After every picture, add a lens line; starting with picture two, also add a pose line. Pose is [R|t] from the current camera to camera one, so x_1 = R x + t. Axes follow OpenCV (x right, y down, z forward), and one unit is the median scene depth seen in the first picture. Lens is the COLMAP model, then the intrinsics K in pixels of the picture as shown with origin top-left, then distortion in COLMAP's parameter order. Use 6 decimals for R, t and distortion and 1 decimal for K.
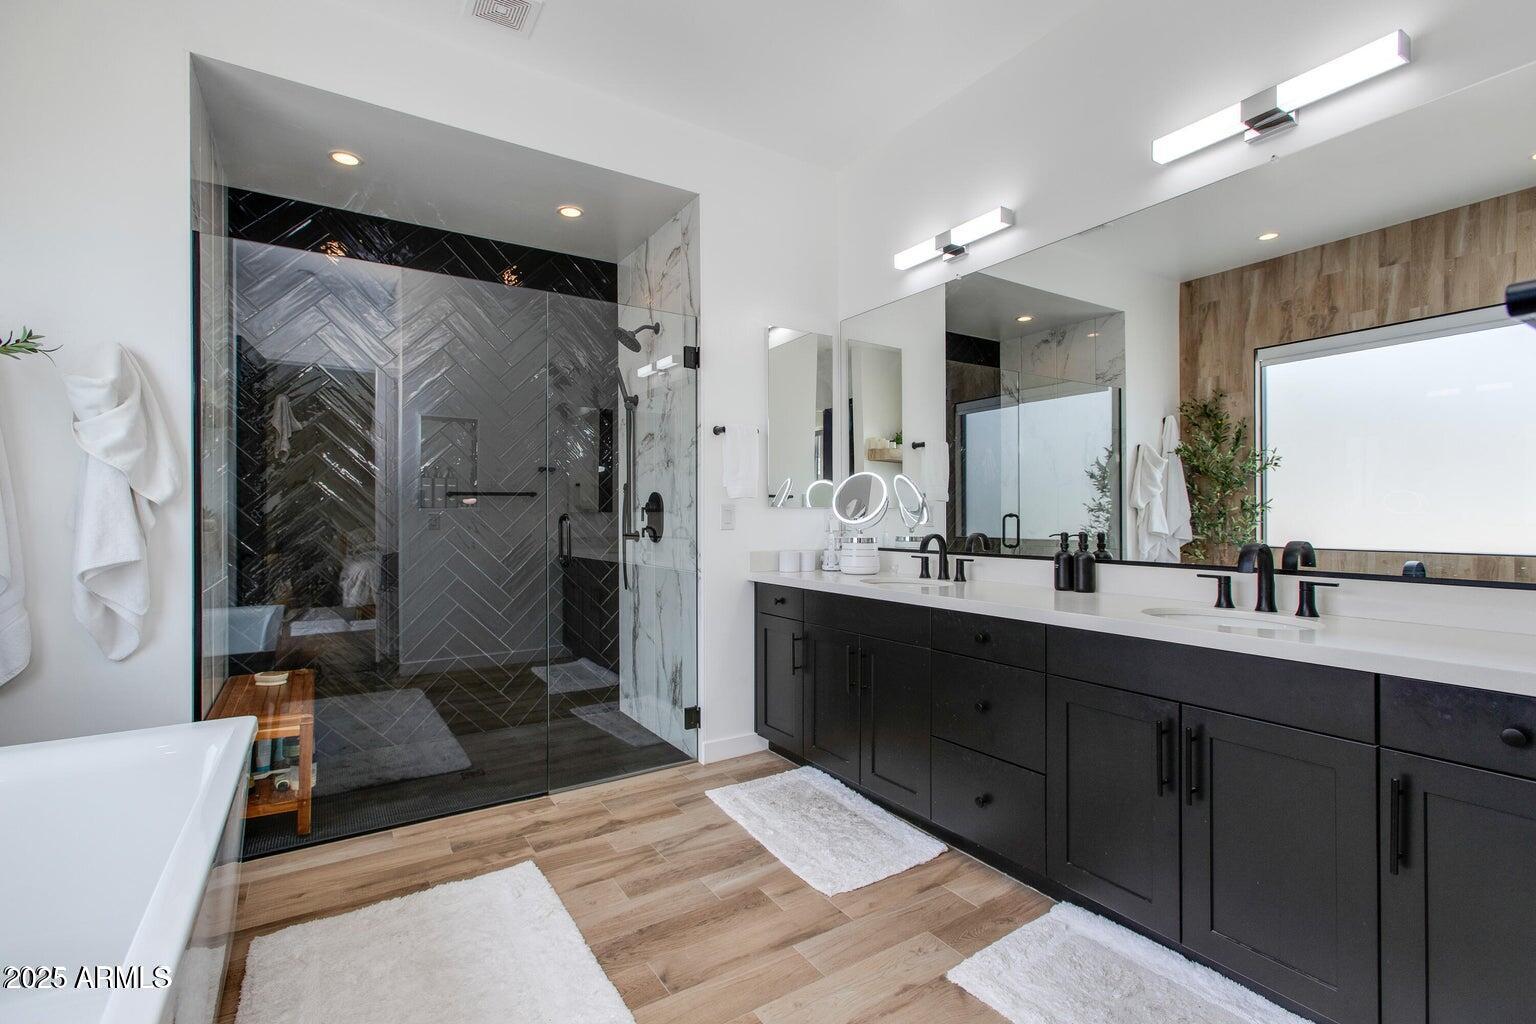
lens RADIAL K [[696.0, 0, 768.0], [0, 696.0, 512.0], [0, 0, 1]] dist [-0.020607, 0.019255]
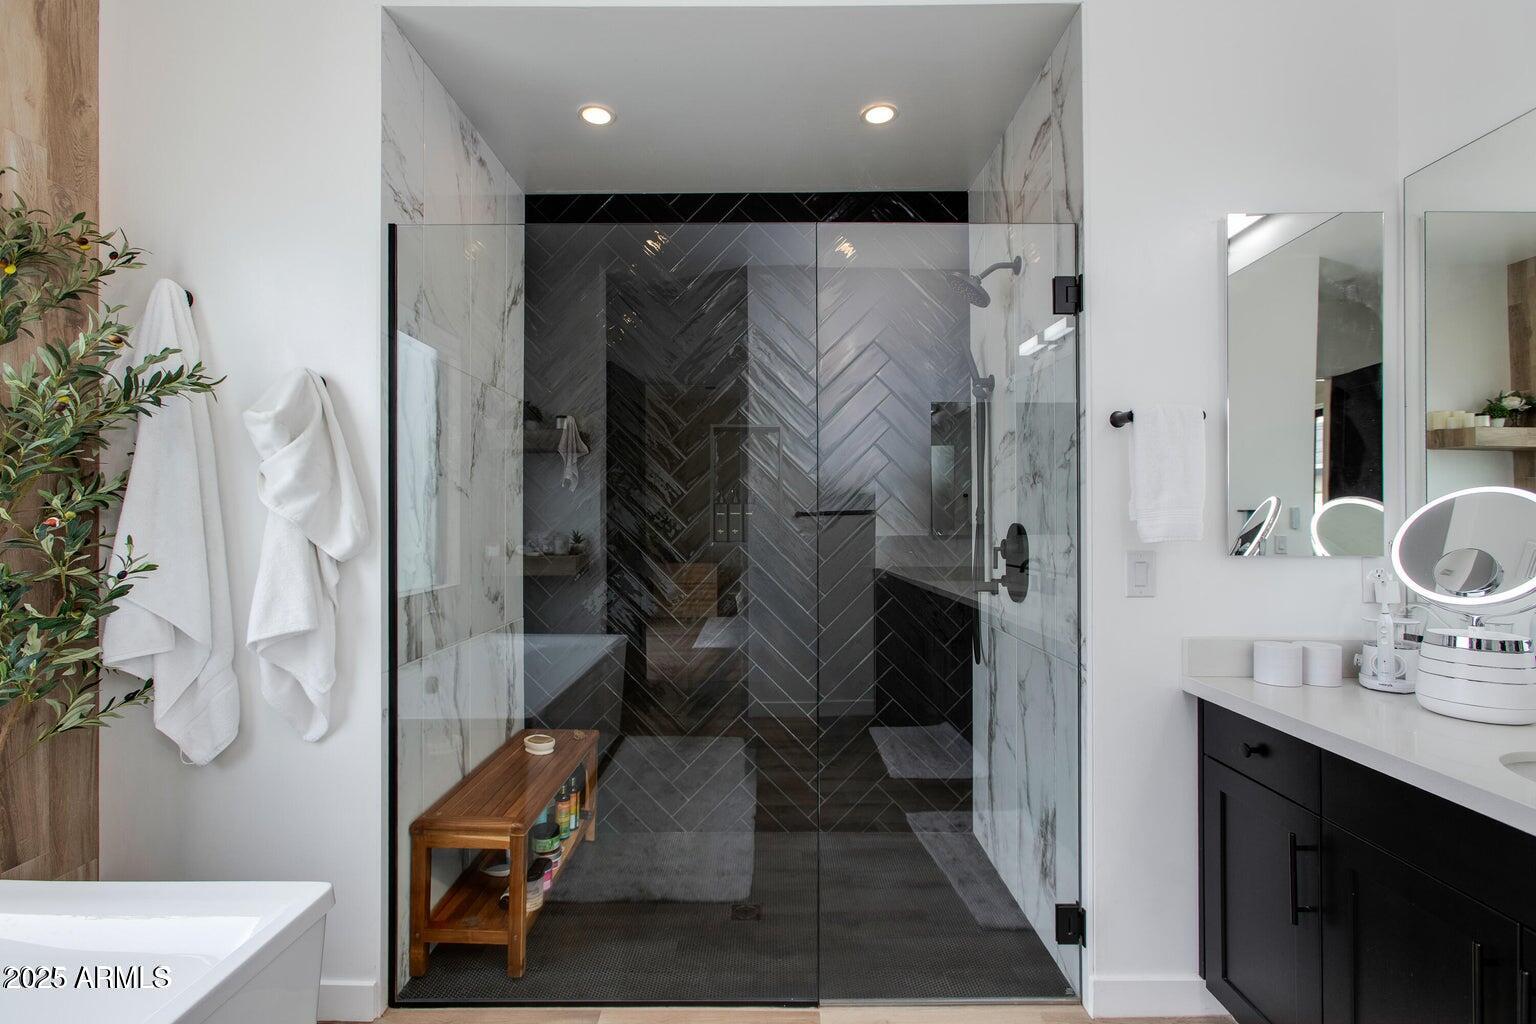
lens RADIAL K [[706.4, 0, 761.6], [0, 706.4, 510.8], [0, 0, 1]] dist [0.000842, 0.000694]
pose [[0.834539, -0.003168, -0.550940, 0.000300], [0.000936, 0.999990, -0.004332, -0.040218], [0.550948, 0.003099, 0.834534, 0.359257]]
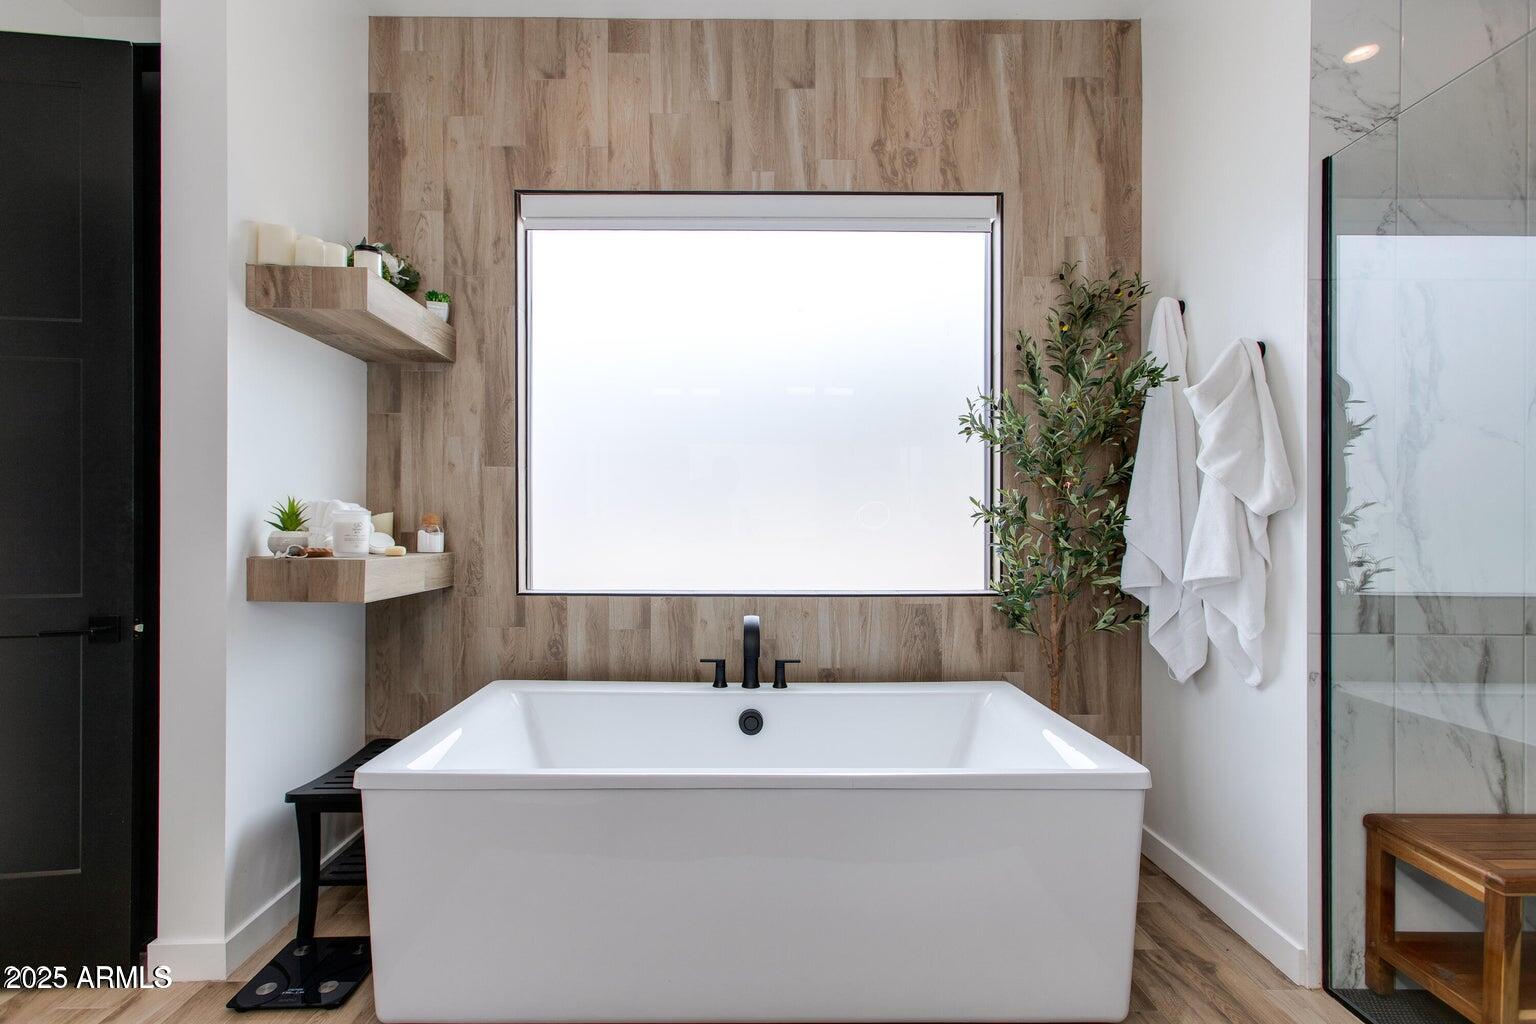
lens RADIAL K [[701.8, 0, 759.8], [0, 701.8, 529.0], [0, 0, 1]] dist [0.000487, 0.000741]
pose [[-0.535039, 0.003291, -0.844821, 0.111949], [0.000340, 0.999993, 0.003680, 0.002380], [0.844827, 0.001682, -0.535037, 0.586173]]
